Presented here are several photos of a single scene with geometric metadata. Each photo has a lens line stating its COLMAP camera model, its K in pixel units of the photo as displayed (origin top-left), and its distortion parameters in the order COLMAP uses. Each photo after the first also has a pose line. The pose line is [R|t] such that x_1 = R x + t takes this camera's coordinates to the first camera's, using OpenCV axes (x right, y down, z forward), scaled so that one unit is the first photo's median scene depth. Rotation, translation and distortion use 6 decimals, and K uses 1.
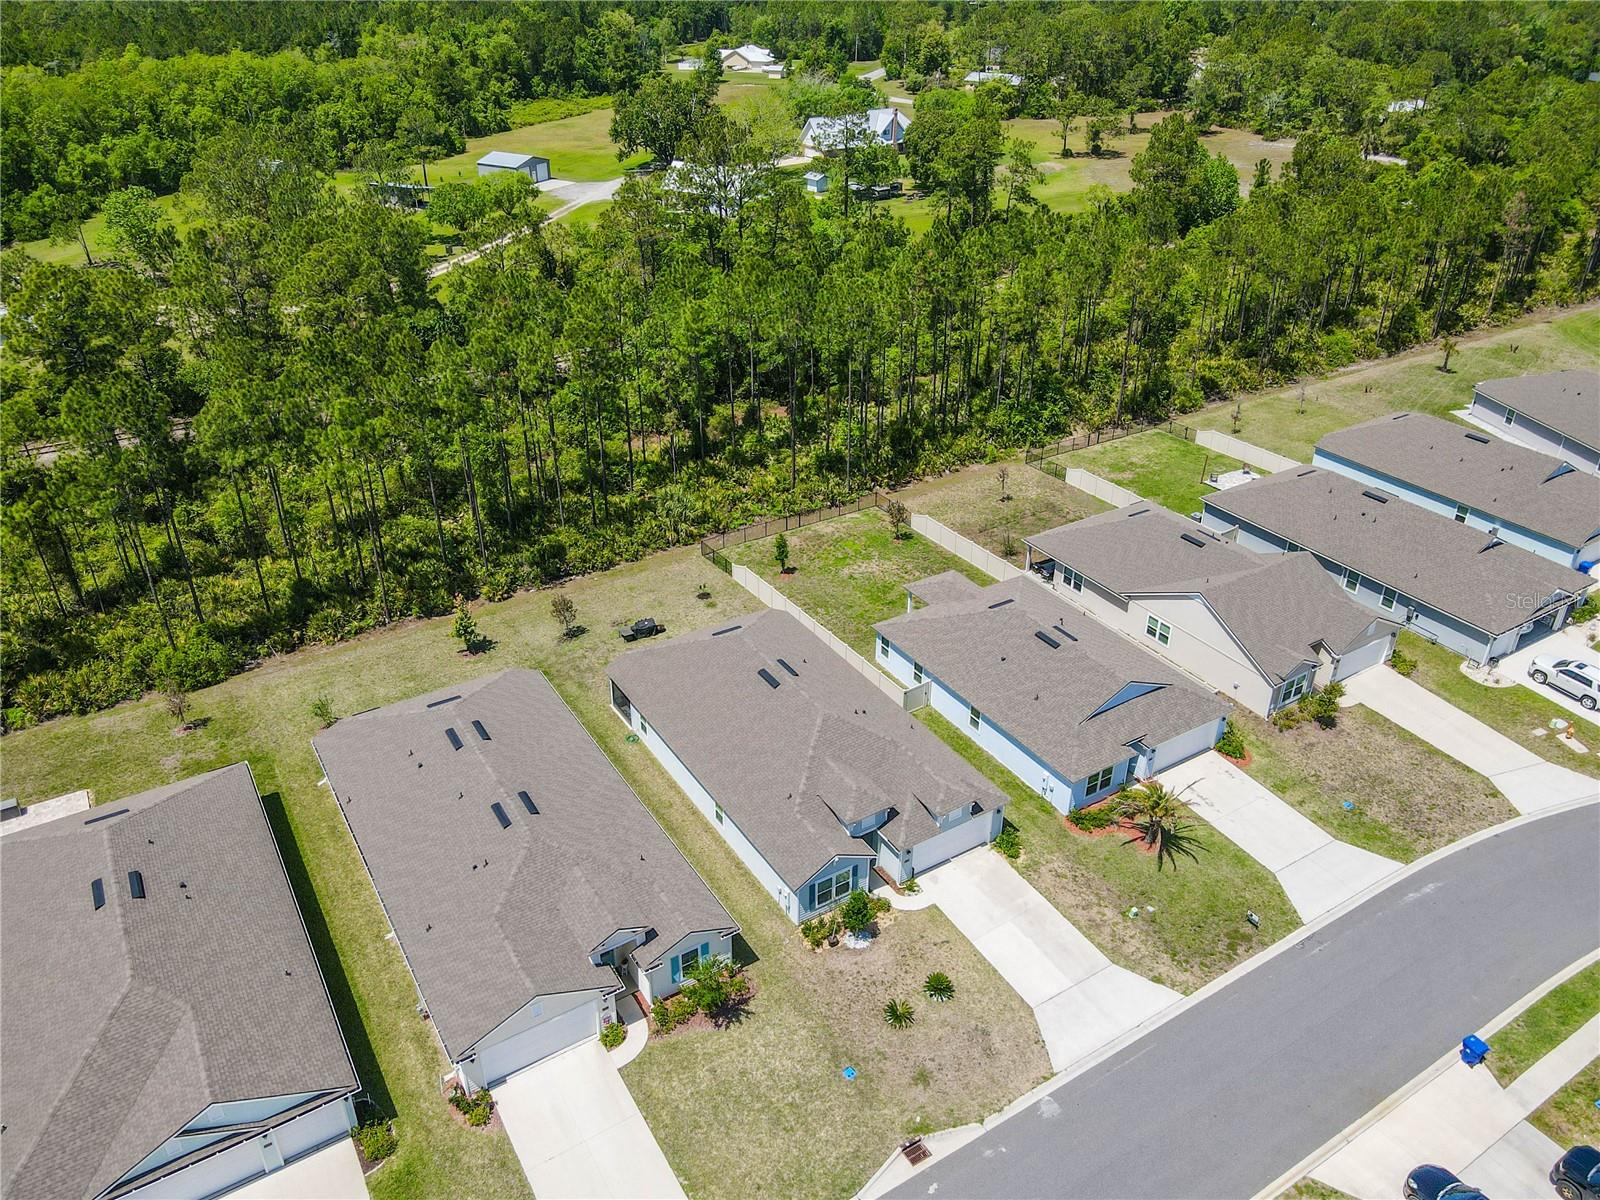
lens RADIAL K [[1184.3, 0, 799.6], [0, 1184.3, 577.3], [0, 0, 1]] dist [0.012375, 0.004110]
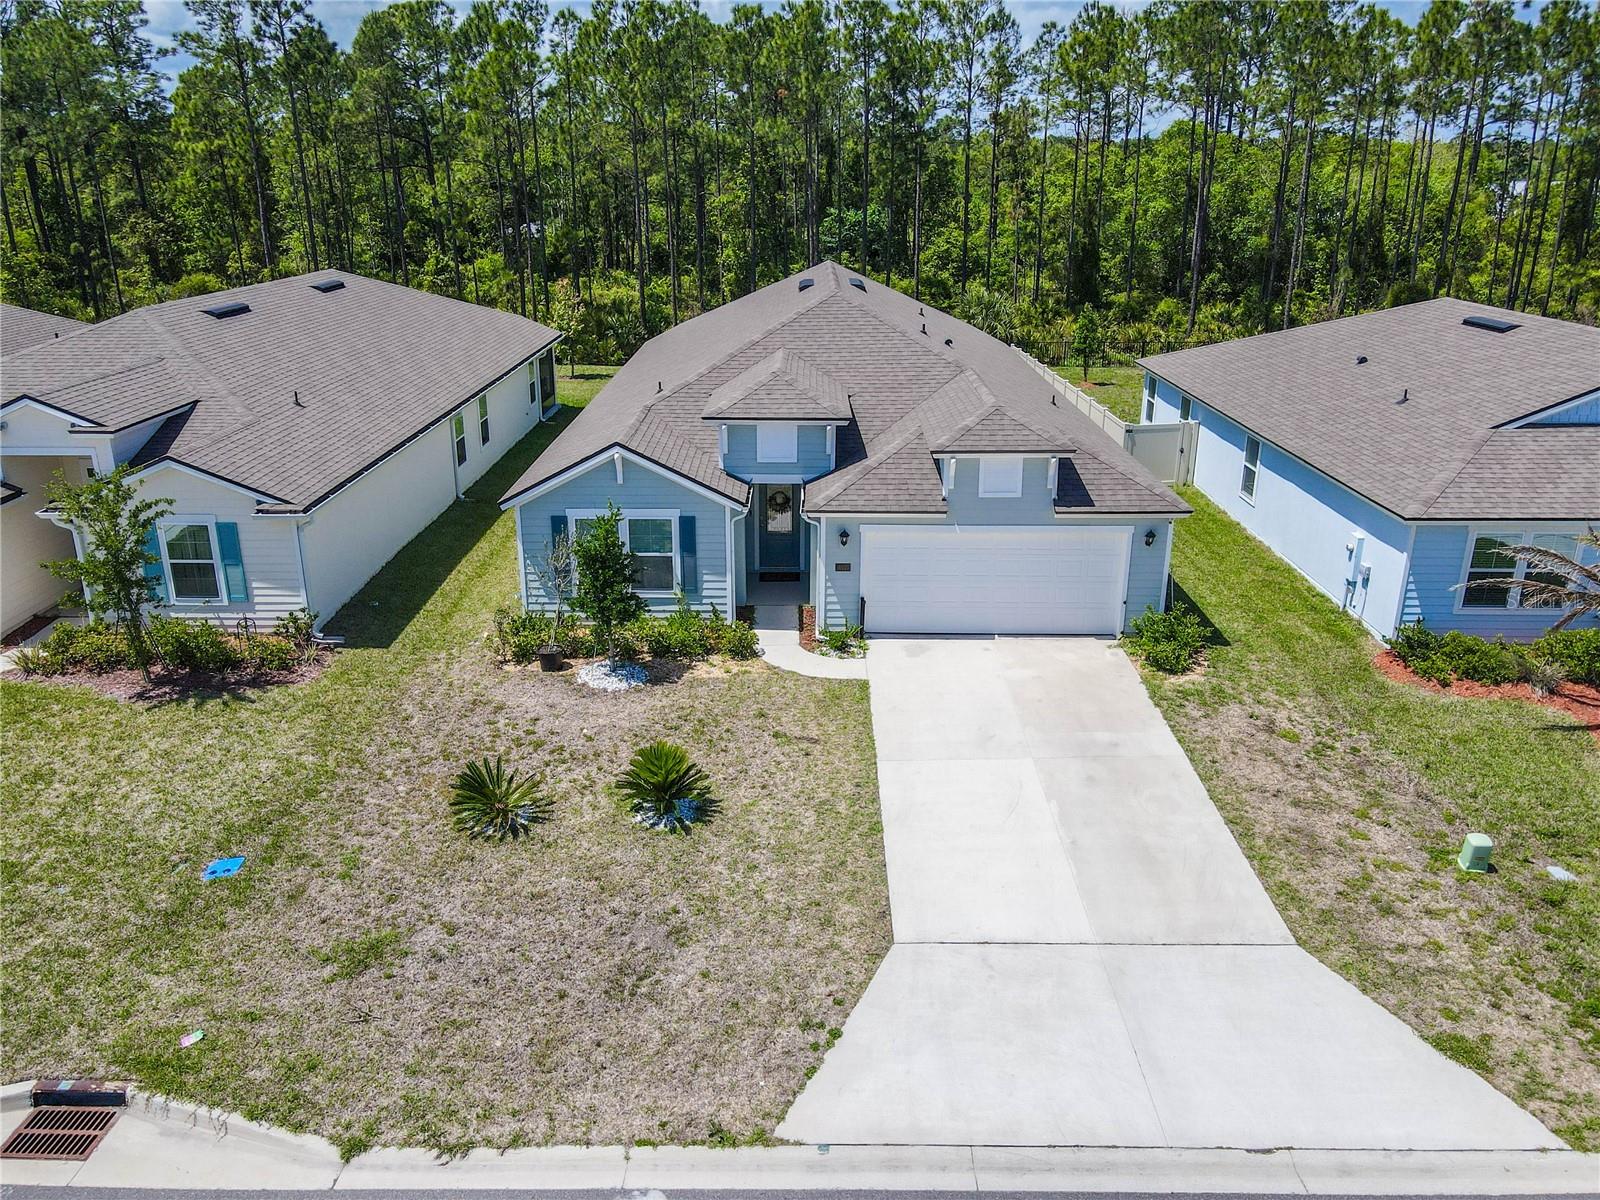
lens RADIAL K [[1184.3, 0, 799.6], [0, 1184.3, 577.3], [0, 0, 1]] dist [0.012375, 0.004110]
pose [[0.845184, 0.172027, -0.506034, 0.262246], [-0.259209, 0.959920, -0.106607, 0.275081], [0.467412, 0.221271, 0.855900, 0.638464]]
